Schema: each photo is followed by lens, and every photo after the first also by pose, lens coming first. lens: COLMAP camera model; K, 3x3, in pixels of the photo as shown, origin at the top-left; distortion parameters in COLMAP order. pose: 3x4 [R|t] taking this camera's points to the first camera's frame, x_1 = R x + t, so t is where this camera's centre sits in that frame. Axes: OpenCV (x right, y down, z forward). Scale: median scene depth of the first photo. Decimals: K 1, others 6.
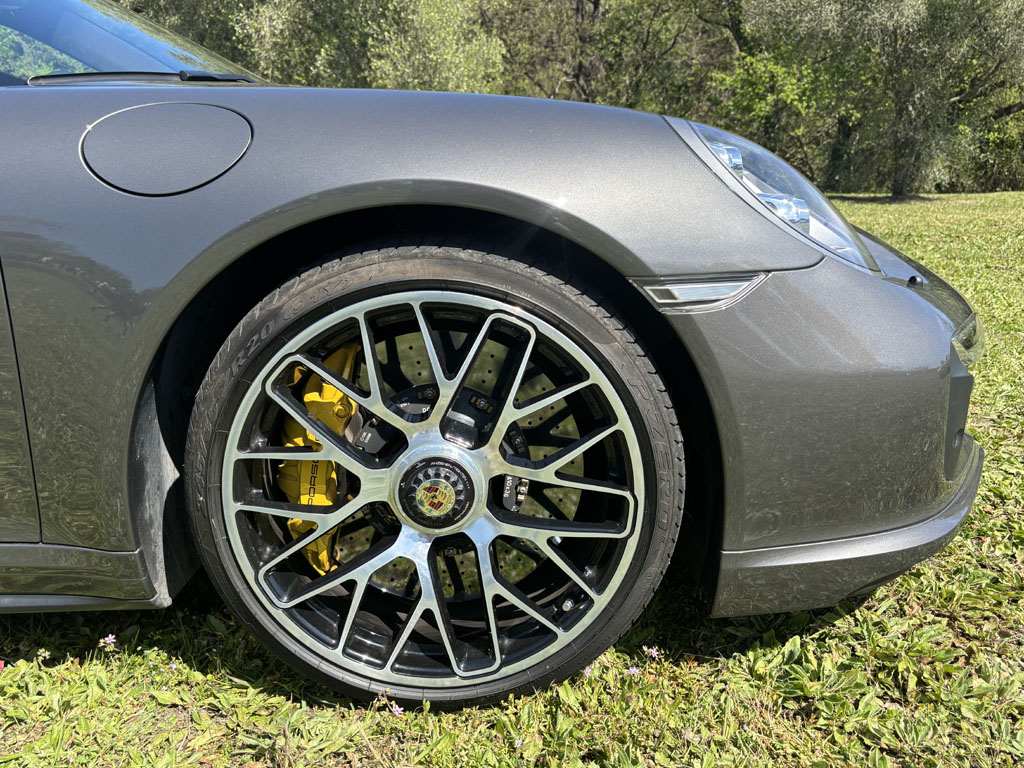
lens RADIAL K [[806.7, 0, 512.0], [0, 806.7, 384.0], [0, 0, 1]] dist [-0.001061, -0.004609]
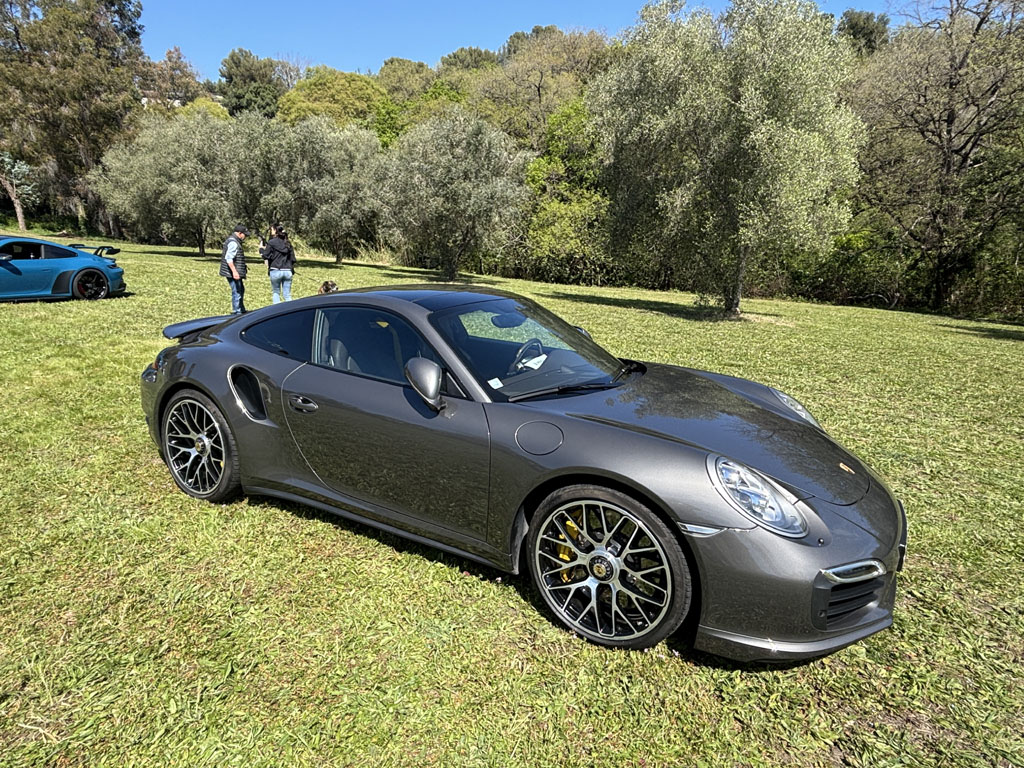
lens RADIAL K [[599.8, 0, 512.0], [0, 599.8, 384.0], [0, 0, 1]] dist [-0.024153, 0.002130]
pose [[0.839103, 0.159897, -0.519941, 0.625466], [-0.169519, 0.985089, 0.029365, -0.506123], [0.516884, 0.063499, 0.853697, -0.991770]]
